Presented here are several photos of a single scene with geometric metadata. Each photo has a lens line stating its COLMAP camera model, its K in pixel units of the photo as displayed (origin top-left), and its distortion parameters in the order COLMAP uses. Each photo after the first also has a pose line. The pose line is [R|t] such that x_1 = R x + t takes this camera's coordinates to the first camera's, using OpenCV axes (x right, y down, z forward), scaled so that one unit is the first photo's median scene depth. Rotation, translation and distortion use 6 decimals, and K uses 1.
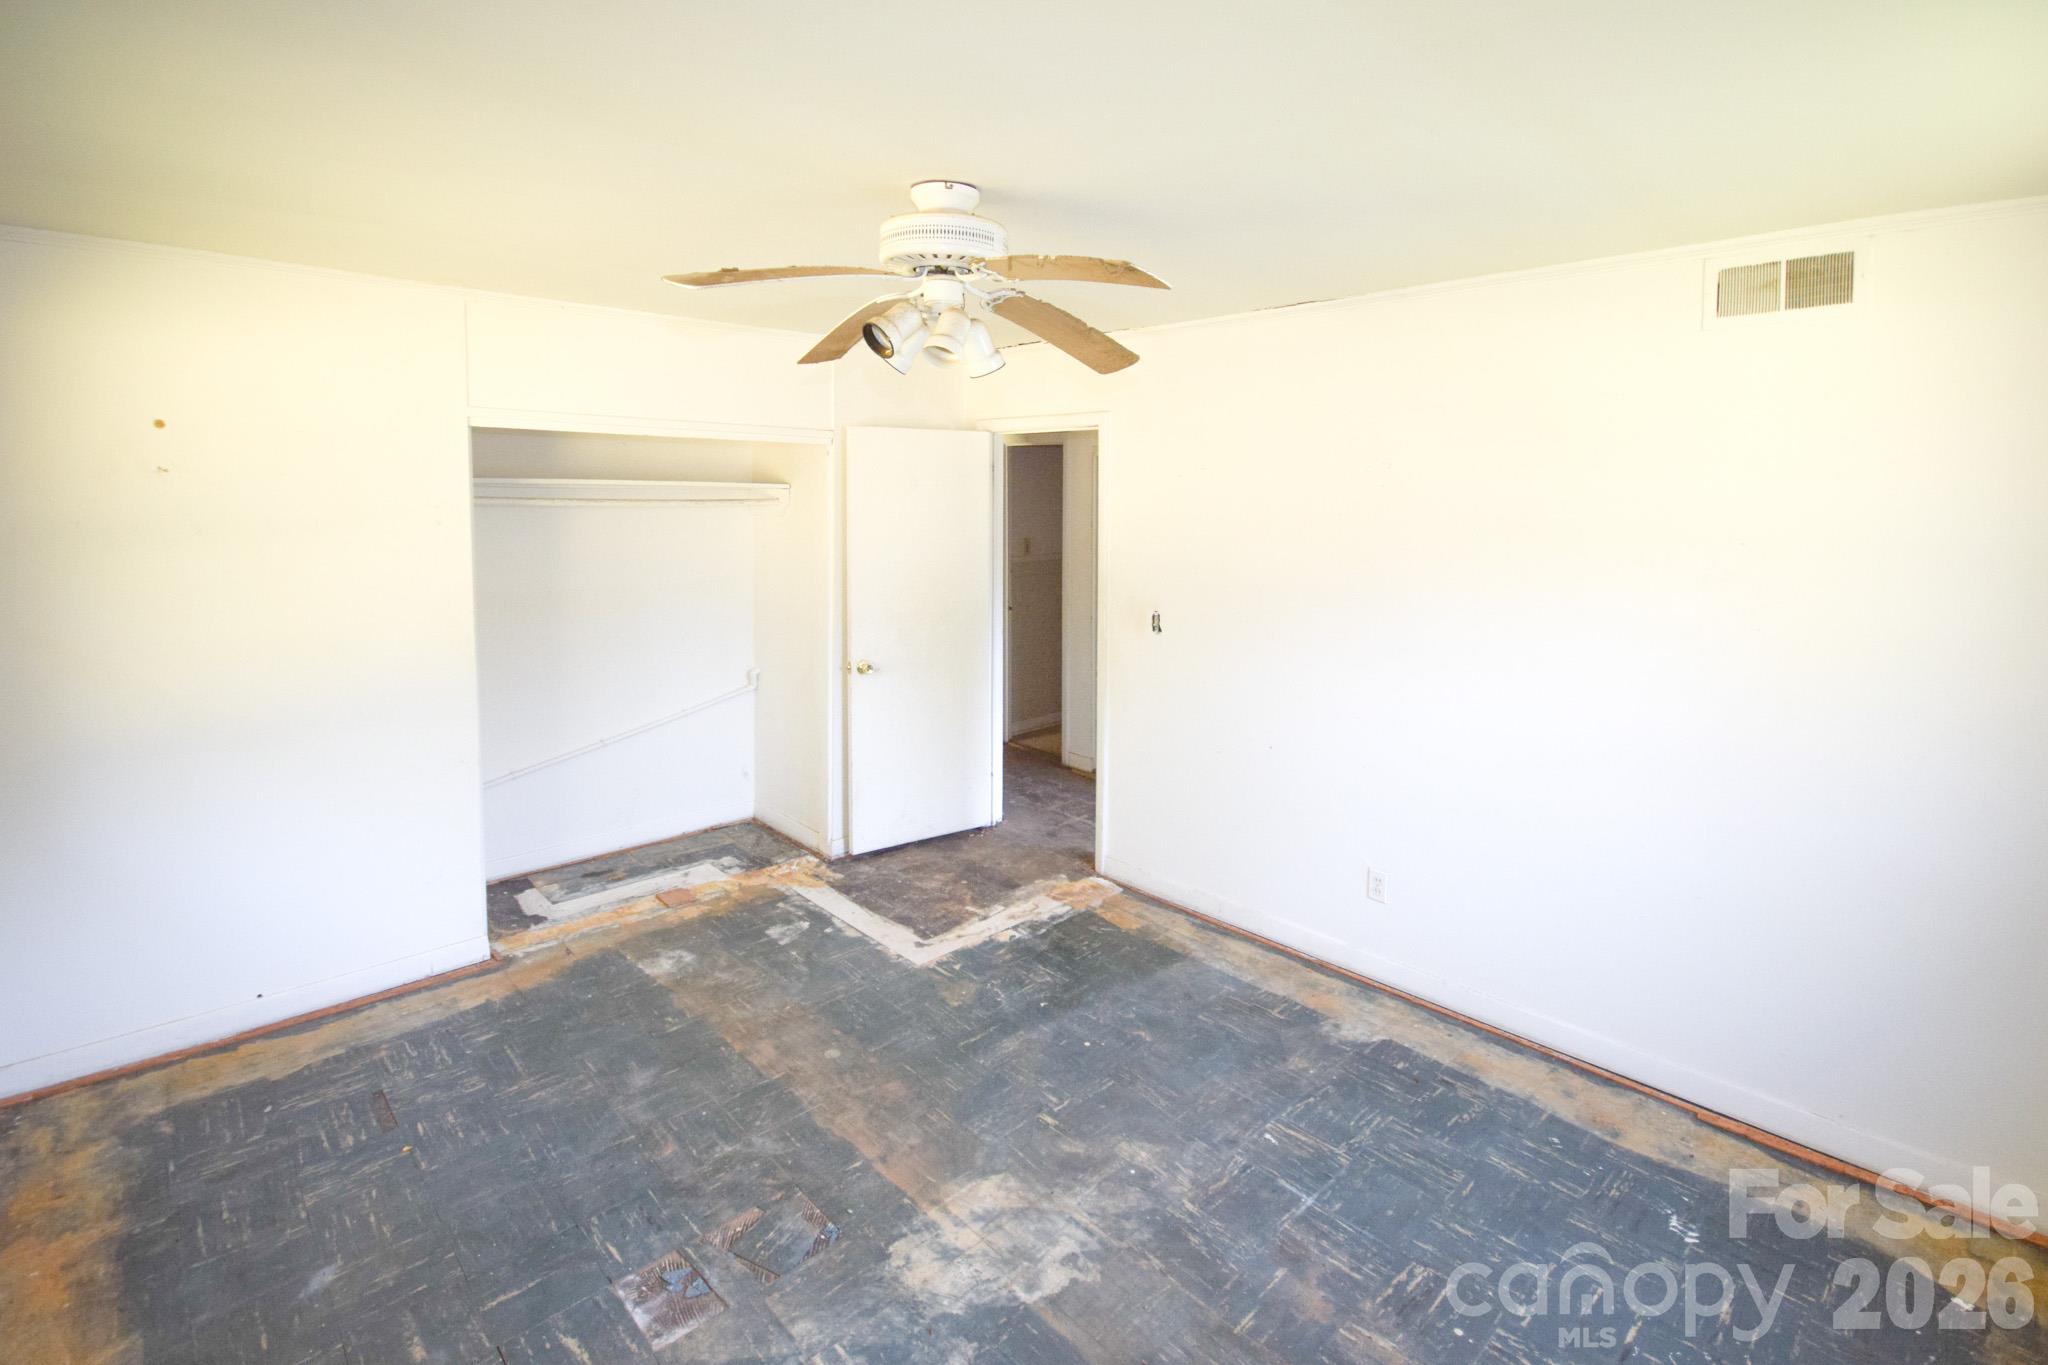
lens RADIAL K [[912.3, 0, 1012.6], [0, 912.3, 689.3], [0, 0, 1]] dist [-0.001513, -0.000131]
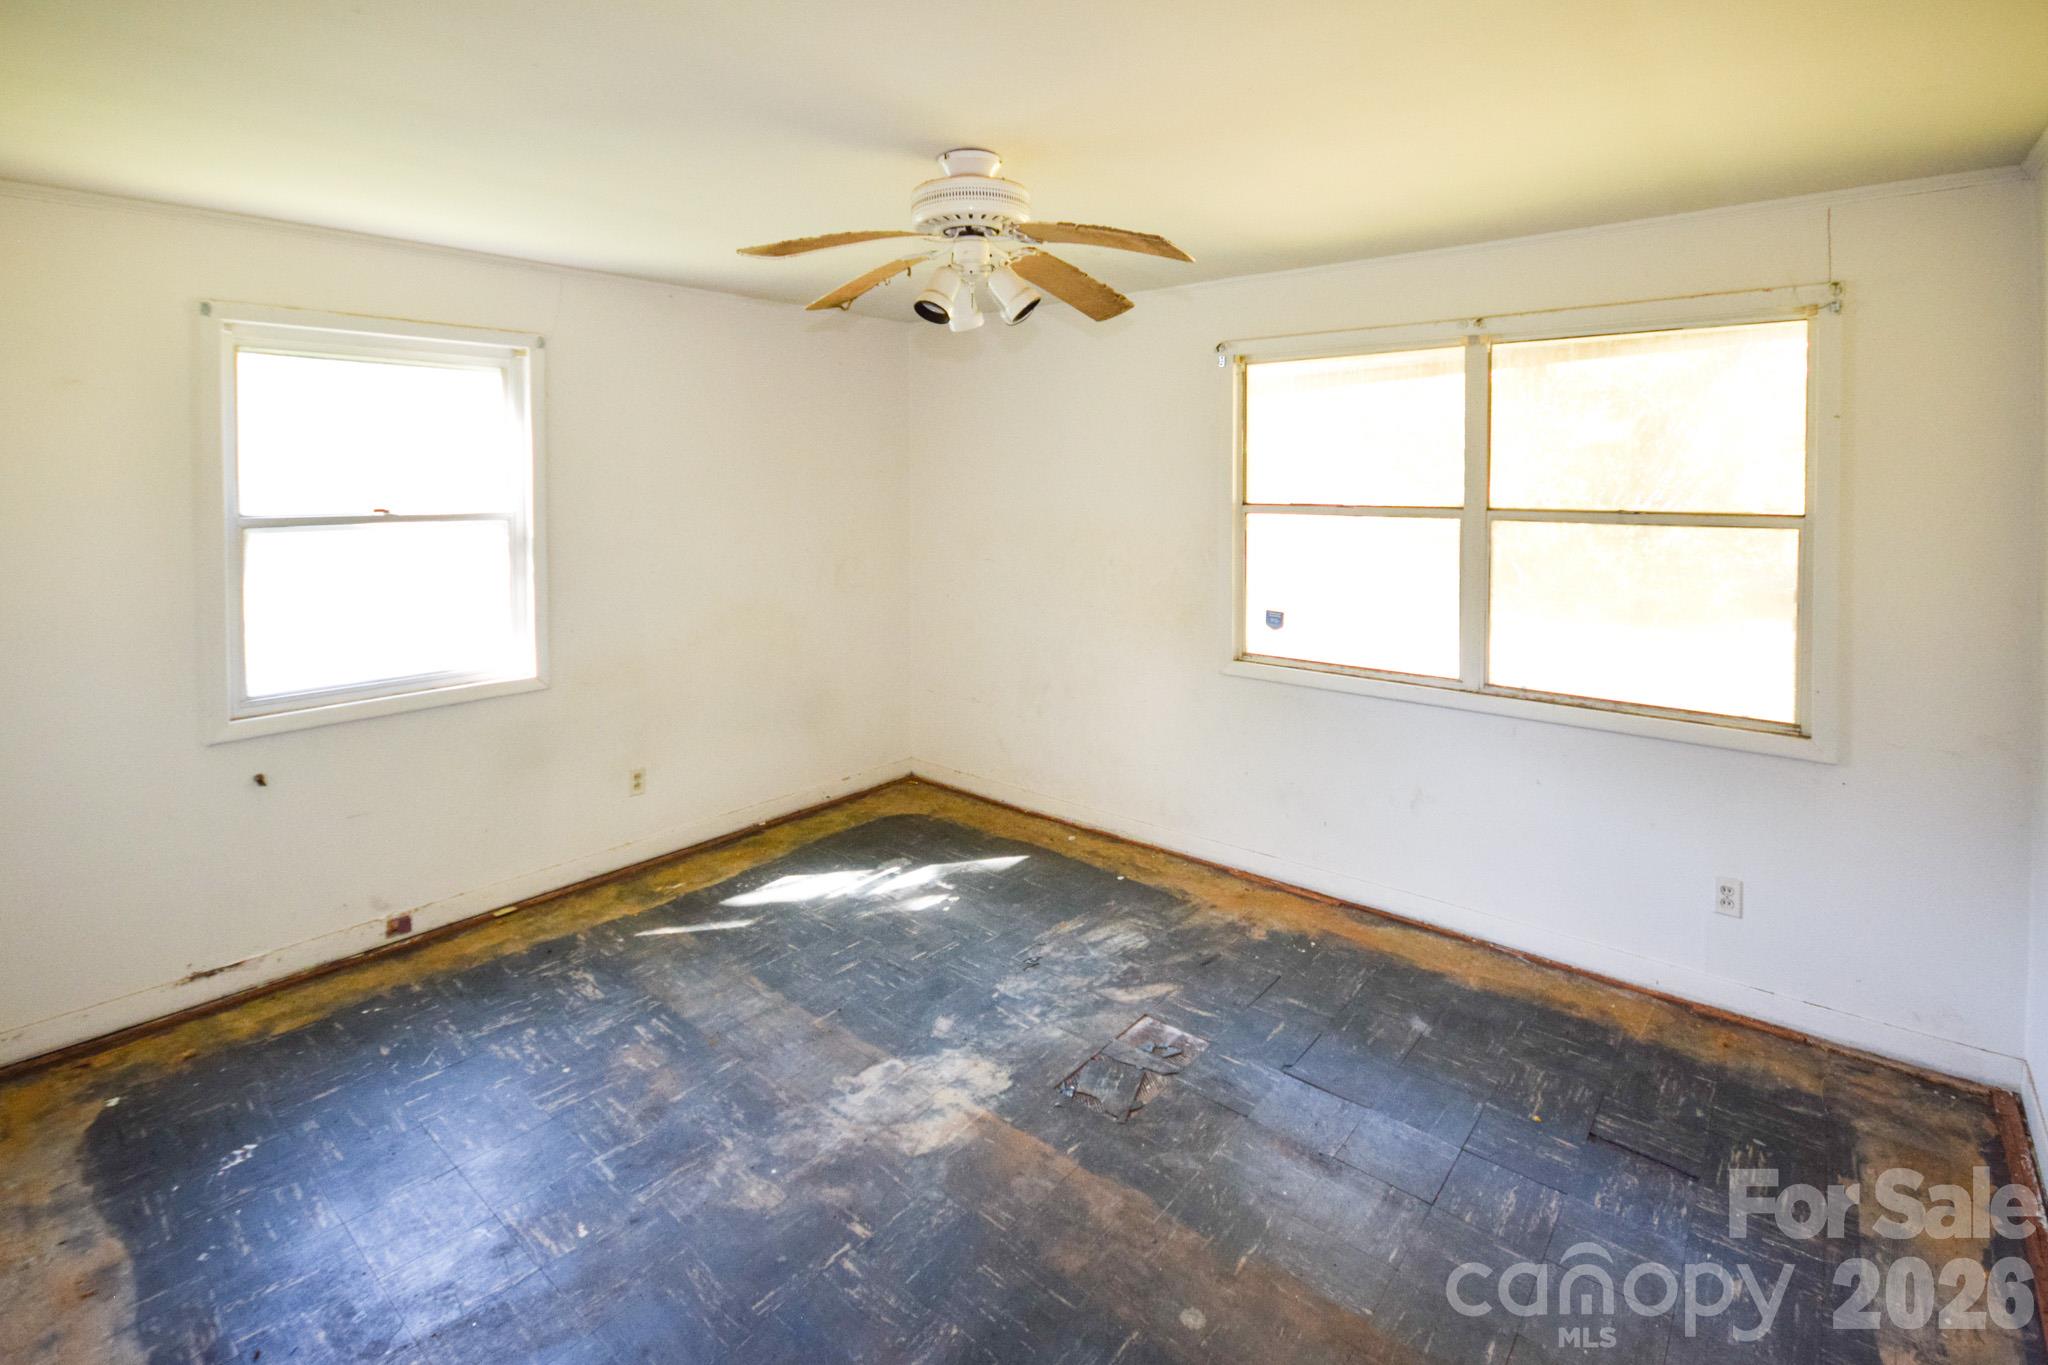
lens RADIAL K [[939.7, 0, 1027.7], [0, 939.7, 644.9], [0, 0, 1]] dist [-0.002072, -0.000540]
pose [[-0.992349, 0.015376, -0.122505, -0.014841], [-0.033108, 0.922737, 0.384006, -0.338968], [0.118944, 0.385124, -0.915168, 1.724726]]
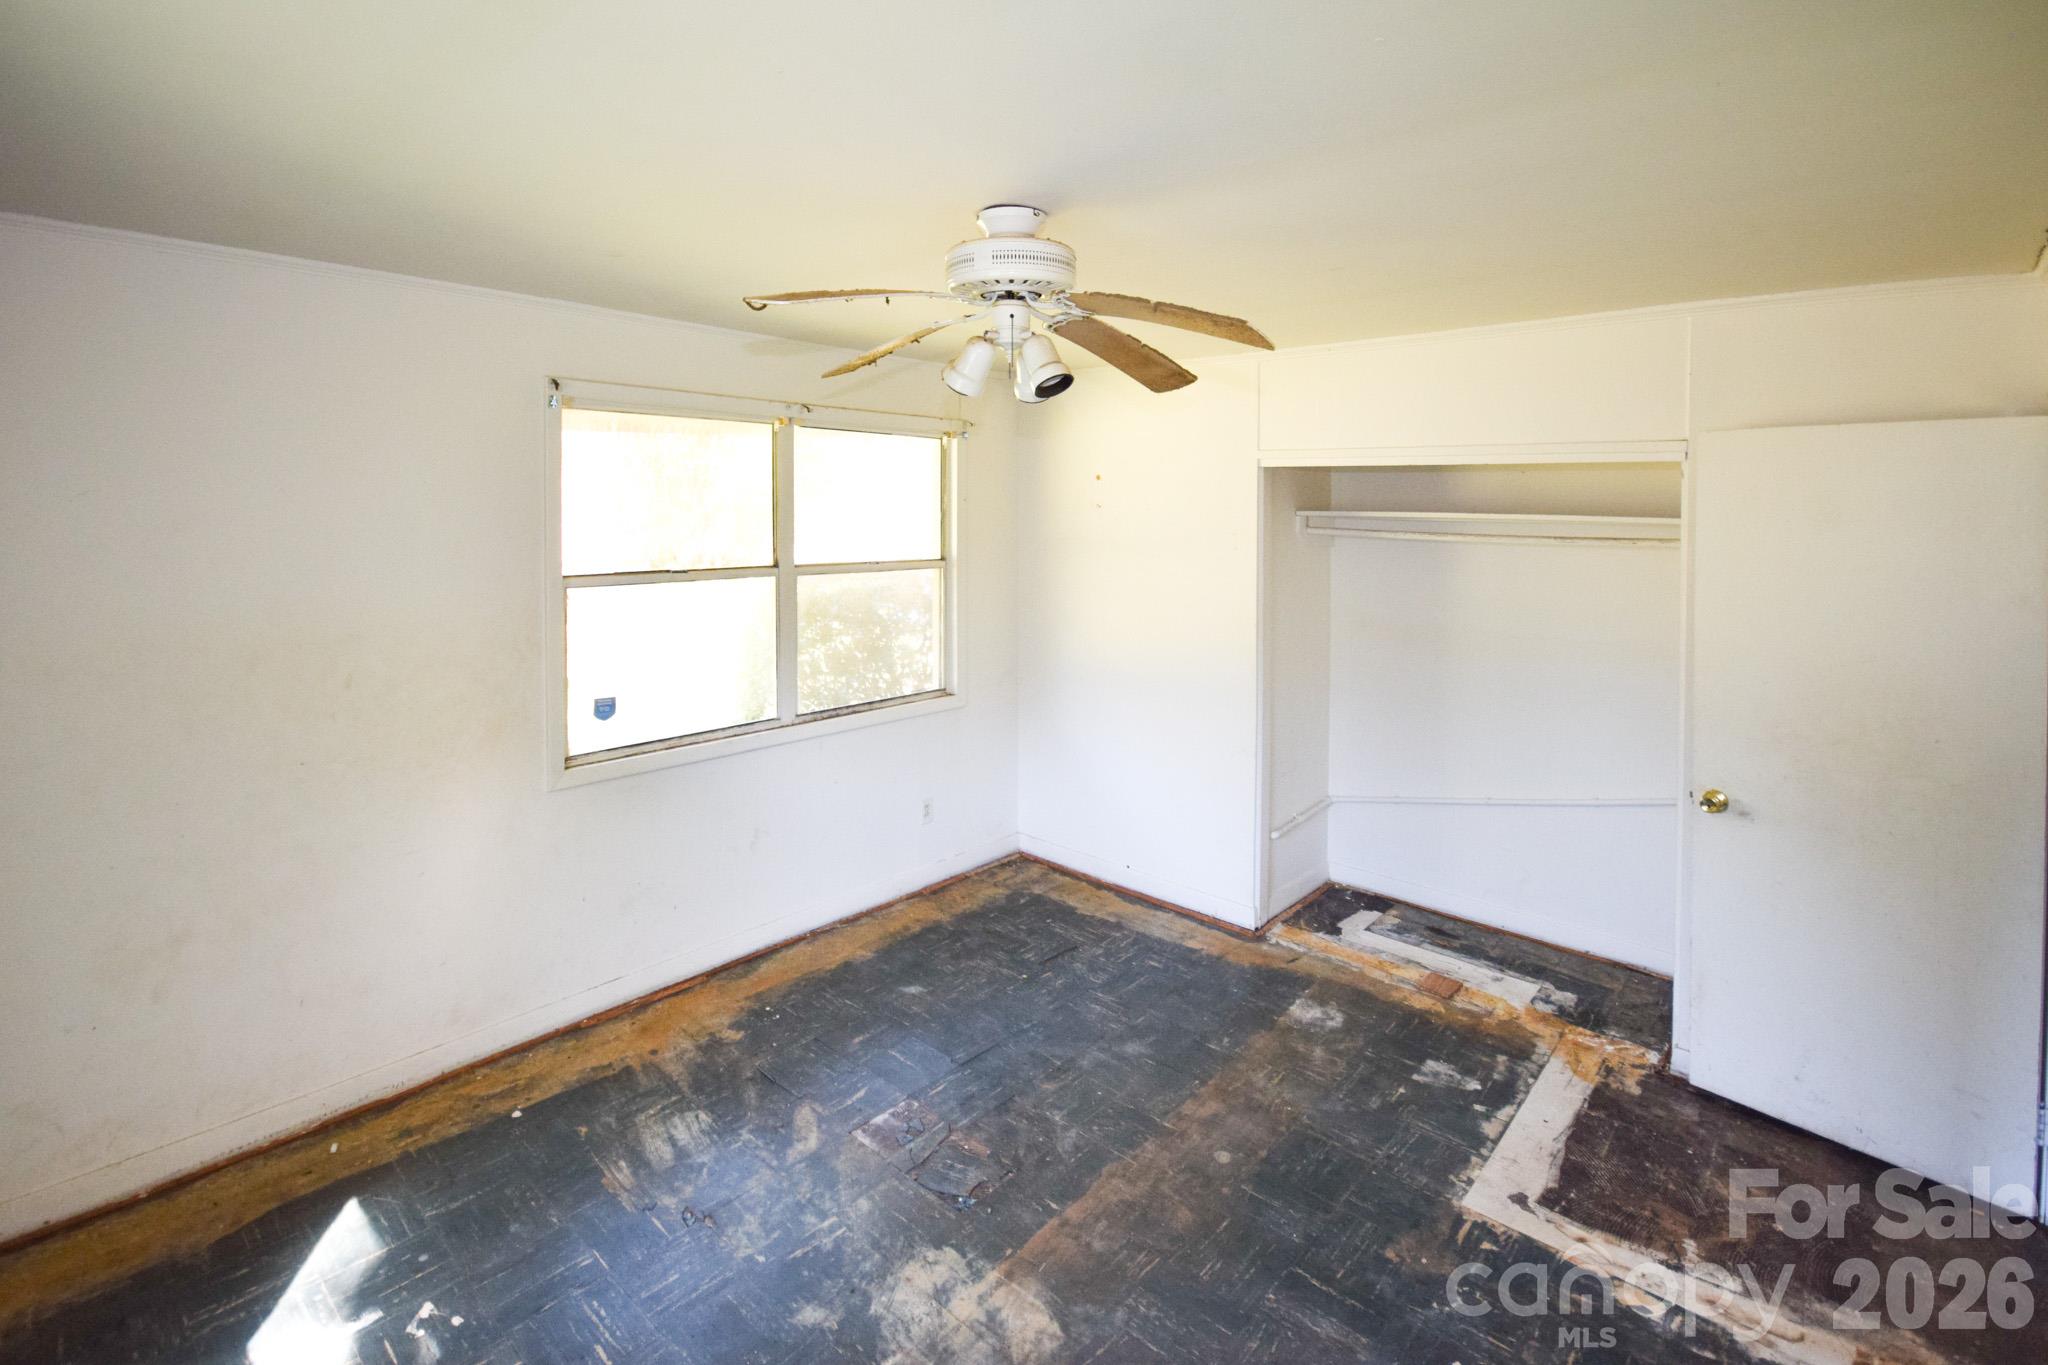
lens RADIAL K [[953.8, 0, 1020.2], [0, 953.8, 667.8], [0, 0, 1]] dist [-0.003400, -0.000187]
pose [[0.092311, 0.155561, -0.983504, 0.752974], [-0.225063, 0.965419, 0.131577, -0.161000], [0.969961, 0.209205, 0.124130, 0.738316]]
